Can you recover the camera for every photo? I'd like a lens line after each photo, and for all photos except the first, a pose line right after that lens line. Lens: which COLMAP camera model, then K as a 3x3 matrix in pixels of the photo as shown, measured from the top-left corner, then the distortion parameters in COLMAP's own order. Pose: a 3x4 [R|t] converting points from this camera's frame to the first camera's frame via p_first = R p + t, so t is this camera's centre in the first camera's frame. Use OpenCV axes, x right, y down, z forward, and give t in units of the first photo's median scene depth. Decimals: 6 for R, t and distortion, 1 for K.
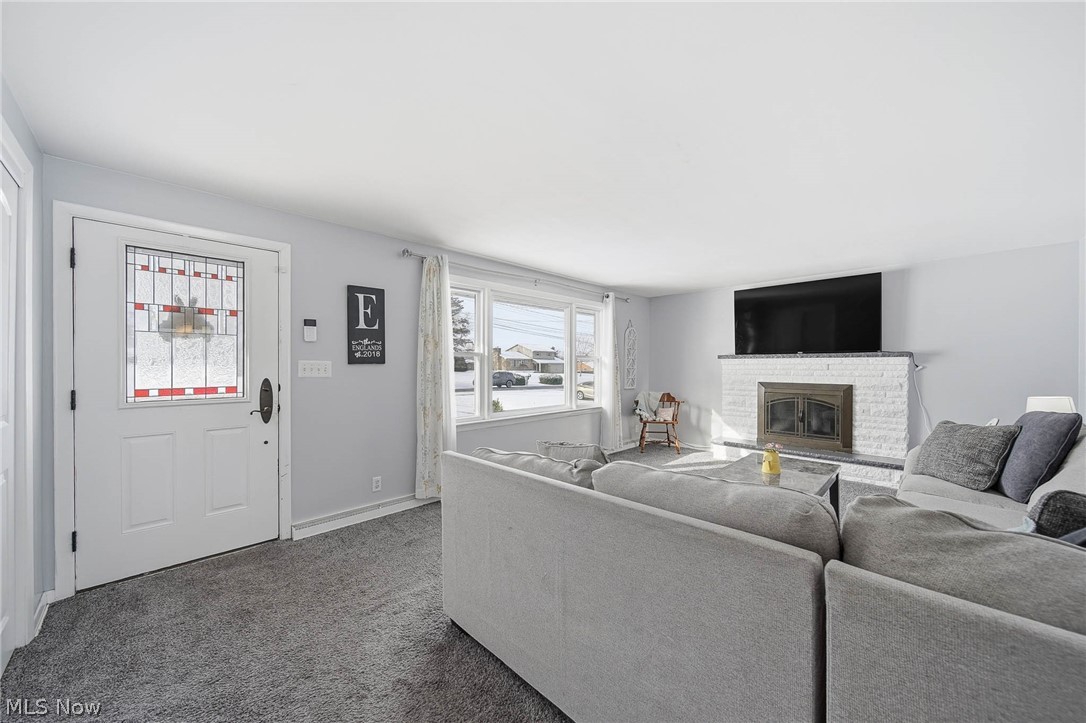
lens RADIAL K [[391.2, 0, 541.9], [0, 391.2, 365.1], [0, 0, 1]] dist [0.000029, 0.000003]
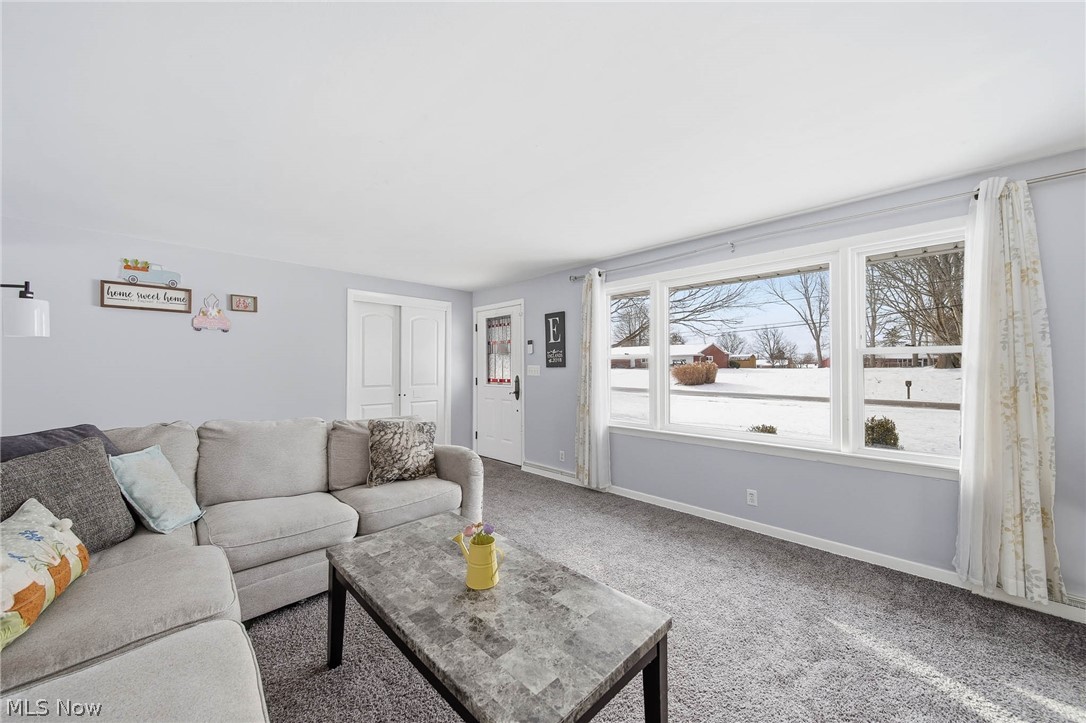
lens RADIAL K [[391.2, 0, 541.9], [0, 391.2, 365.1], [0, 0, 1]] dist [0.000029, 0.000003]
pose [[-0.000297, -0.008727, -0.999962, 0.739533], [-0.001139, 0.999961, -0.008727, 0.001119], [0.999999, 0.001136, -0.000307, 0.738606]]
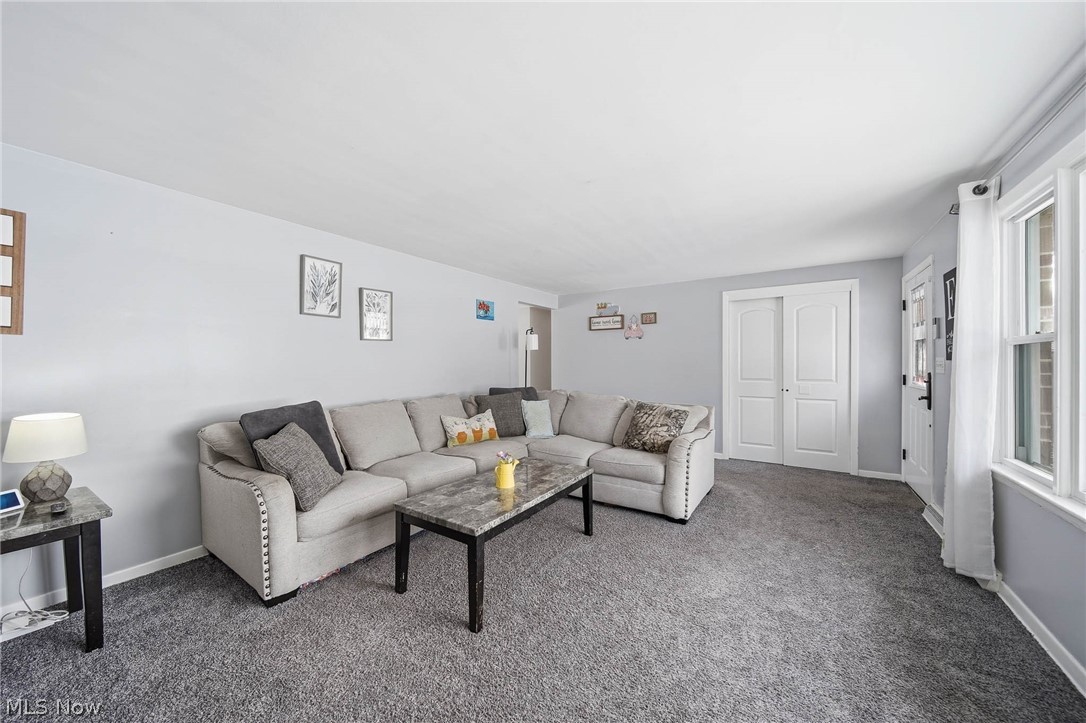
lens RADIAL K [[387.3, 0, 541.3], [0, 387.3, 363.2], [0, 0, 1]] dist [-0.001799, -0.000093]
pose [[-0.977574, 0.003969, -0.210553, 0.469891], [0.003476, 0.999990, 0.002708, -0.000716], [0.210562, 0.001915, -0.977579, 1.264660]]
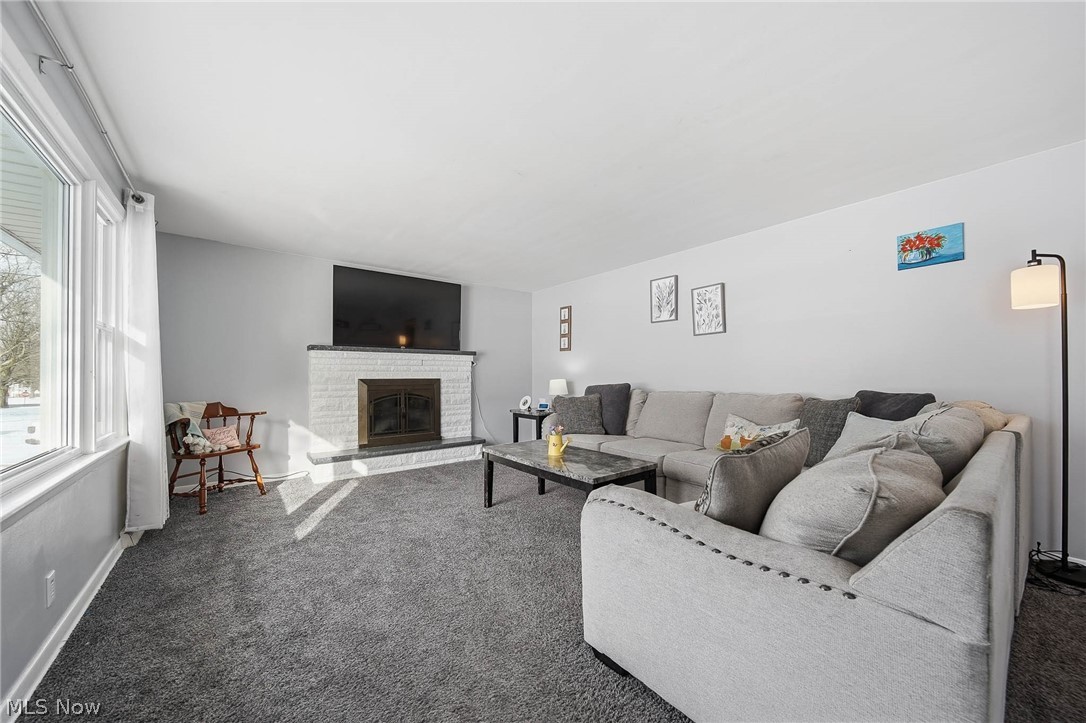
lens RADIAL K [[392.9, 0, 537.4], [0, 392.9, 371.8], [0, 0, 1]] dist [0.001683, -0.002580]
pose [[0.115681, 0.008479, 0.993250, -0.308873], [0.002285, 0.999959, -0.008803, 0.043585], [-0.993284, 0.003288, 0.115657, 0.626368]]
